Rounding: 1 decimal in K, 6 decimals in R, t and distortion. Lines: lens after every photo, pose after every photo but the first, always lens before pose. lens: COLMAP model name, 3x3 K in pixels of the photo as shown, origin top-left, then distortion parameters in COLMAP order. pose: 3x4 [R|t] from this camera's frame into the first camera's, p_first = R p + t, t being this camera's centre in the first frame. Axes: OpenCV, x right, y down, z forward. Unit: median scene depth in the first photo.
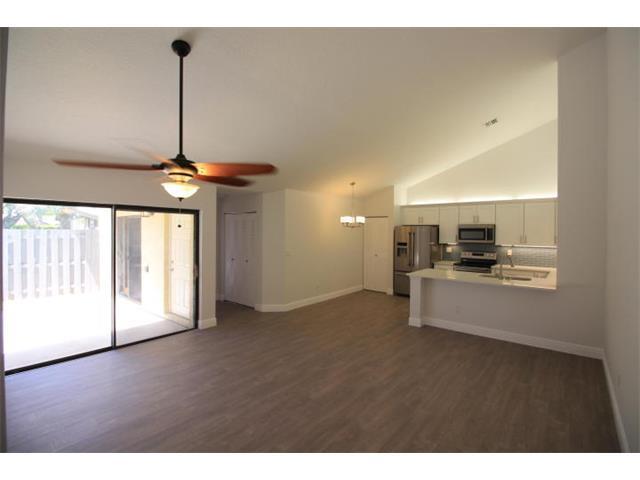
lens RADIAL K [[306.5, 0, 320.3], [0, 306.5, 241.5], [0, 0, 1]] dist [-0.014951, 0.000042]
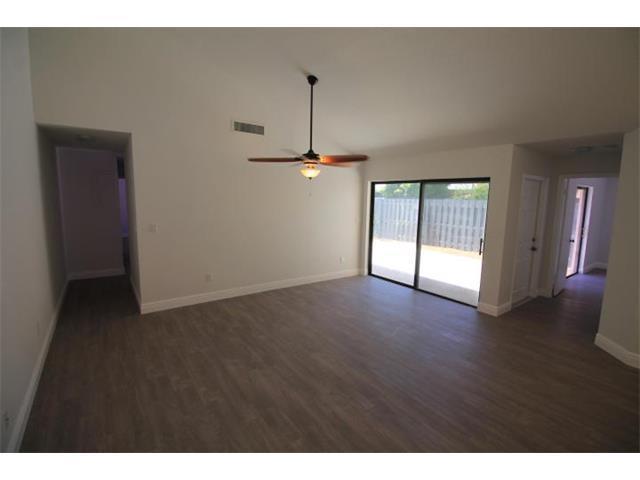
lens RADIAL K [[306.5, 0, 320.3], [0, 306.5, 233.4], [0, 0, 1]] dist [-0.014951, 0.000042]
pose [[-0.250043, 0.111214, -0.961826, 0.920277], [-0.060823, 0.989615, 0.130239, -0.051340], [0.966323, 0.091067, -0.240682, 1.188126]]
